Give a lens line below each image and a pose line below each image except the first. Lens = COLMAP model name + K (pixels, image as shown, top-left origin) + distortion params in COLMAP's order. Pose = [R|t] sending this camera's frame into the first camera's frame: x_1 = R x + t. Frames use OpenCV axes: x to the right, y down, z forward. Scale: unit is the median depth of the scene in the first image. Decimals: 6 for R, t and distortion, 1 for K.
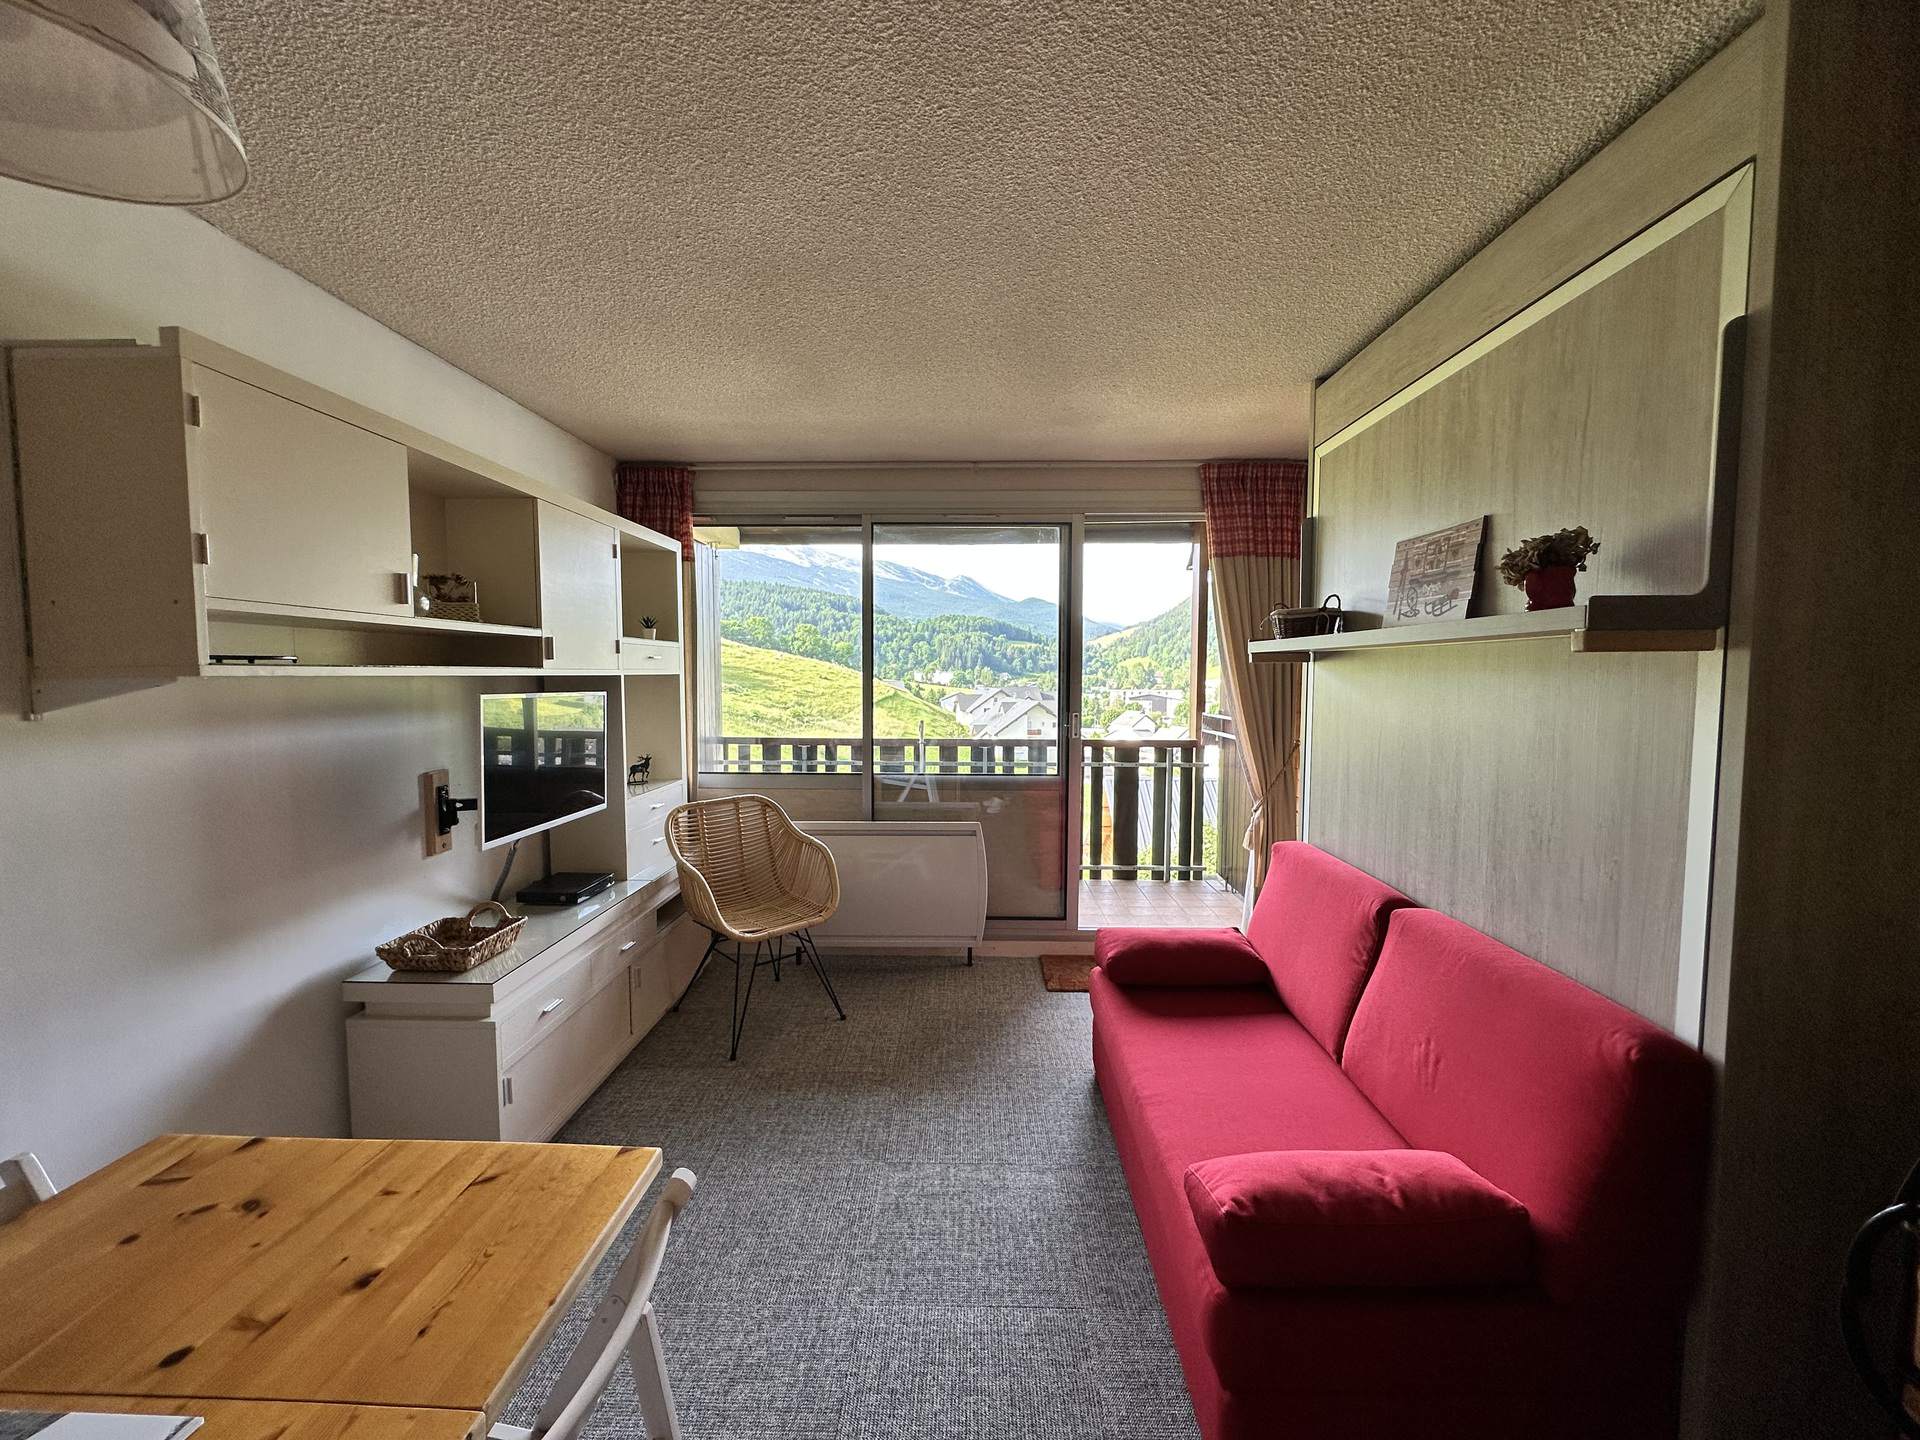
lens RADIAL K [[766.3, 0, 960.0], [0, 766.3, 720.0], [0, 0, 1]] dist [-0.001423, 0.000039]
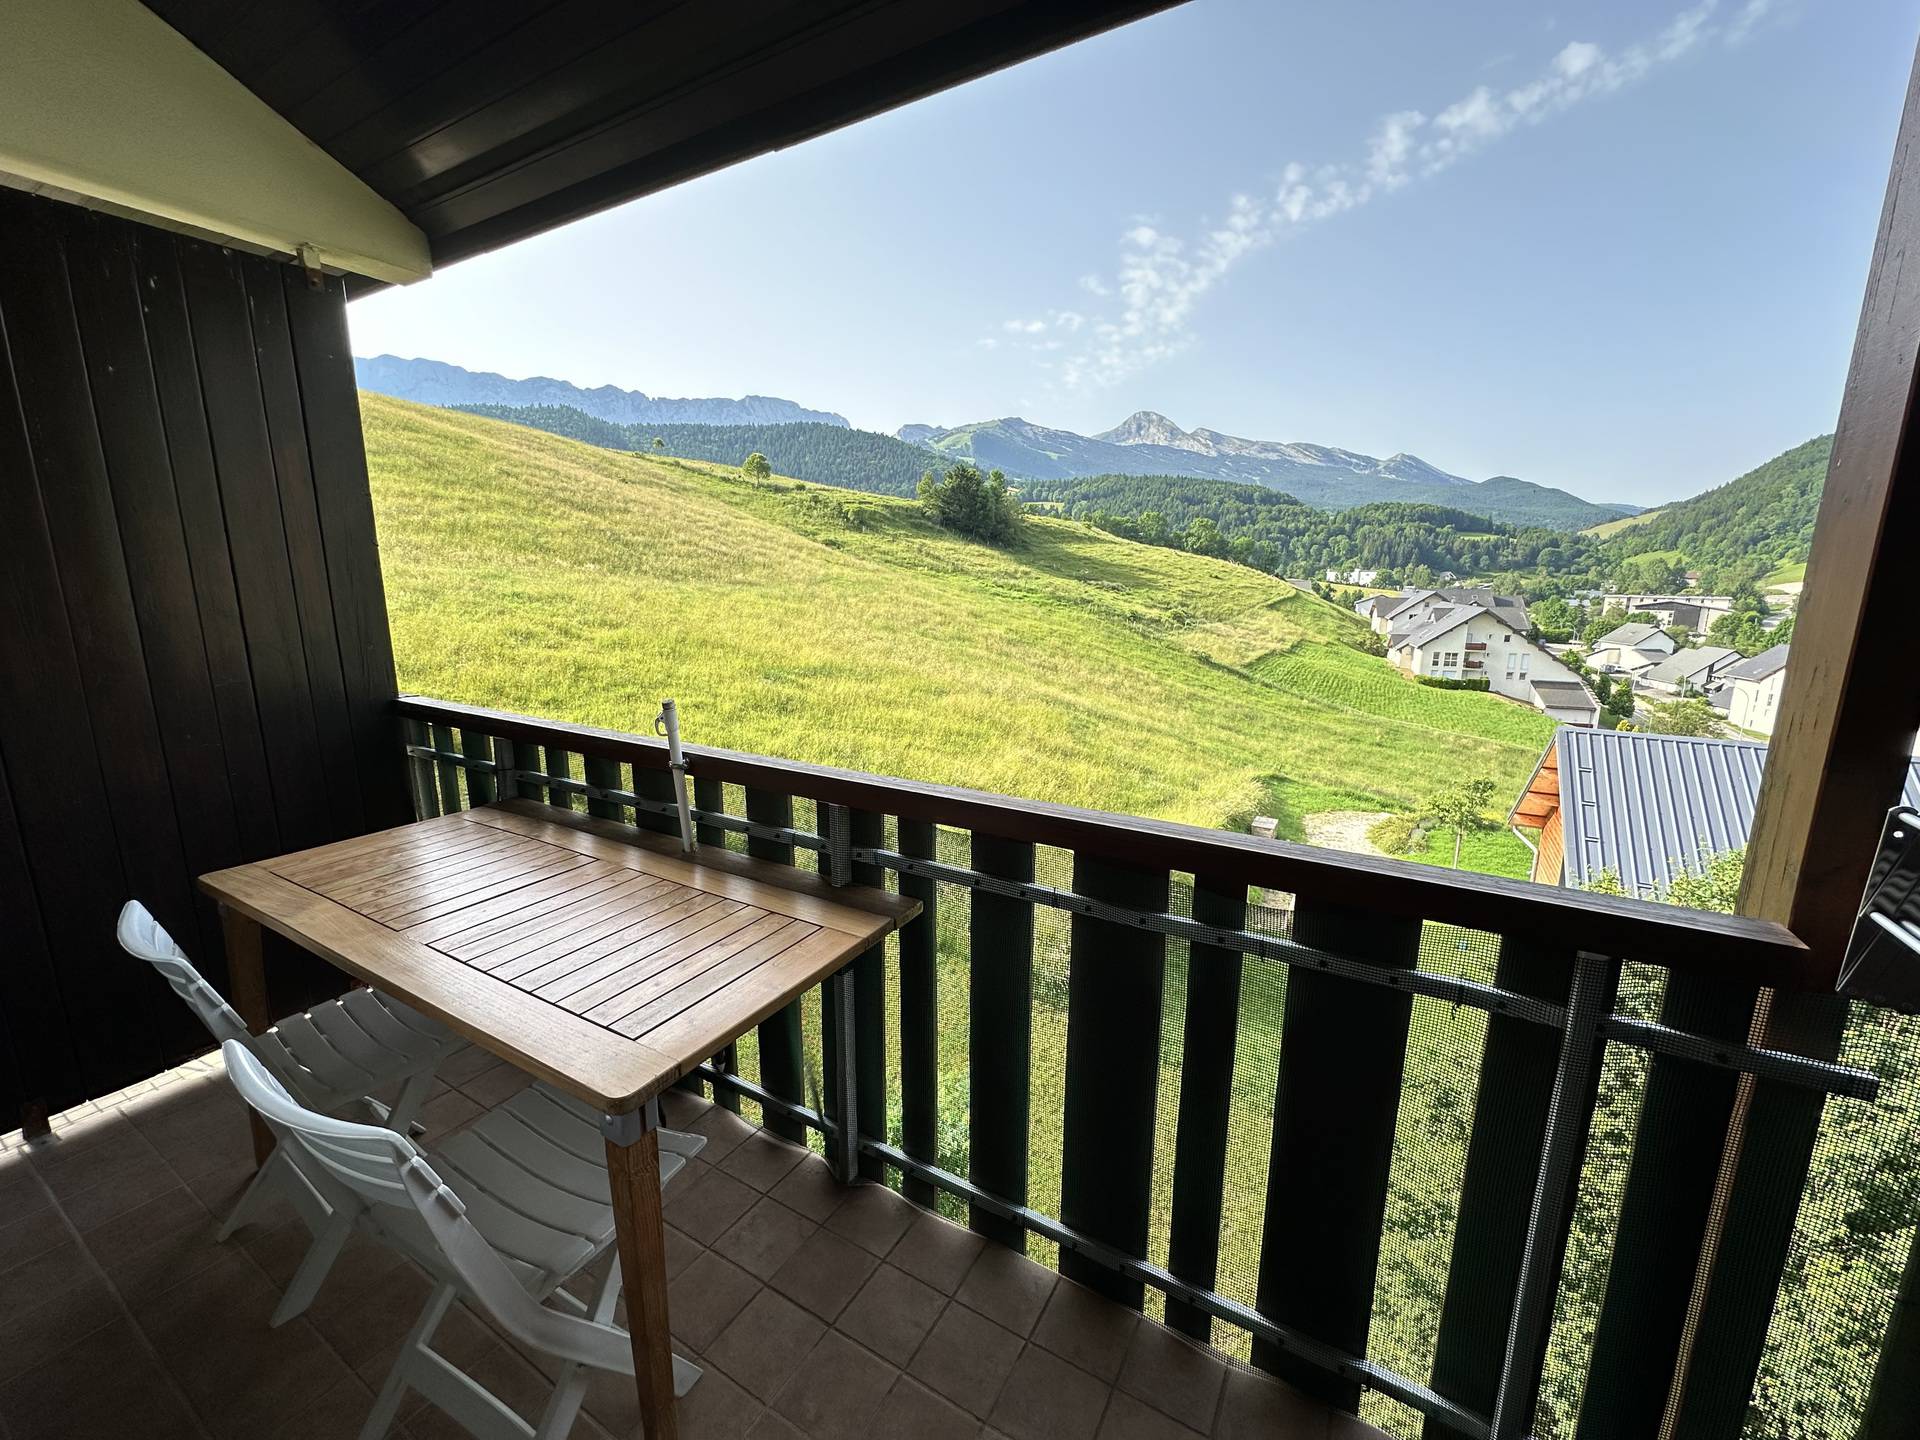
lens RADIAL K [[766.3, 0, 960.0], [0, 766.3, 720.0], [0, 0, 1]] dist [-0.001423, 0.000039]
pose [[0.876877, 0.093590, -0.471517, 0.213870], [-0.031522, 0.989949, 0.137871, -0.042668], [0.479681, -0.106033, 0.871013, 0.744608]]
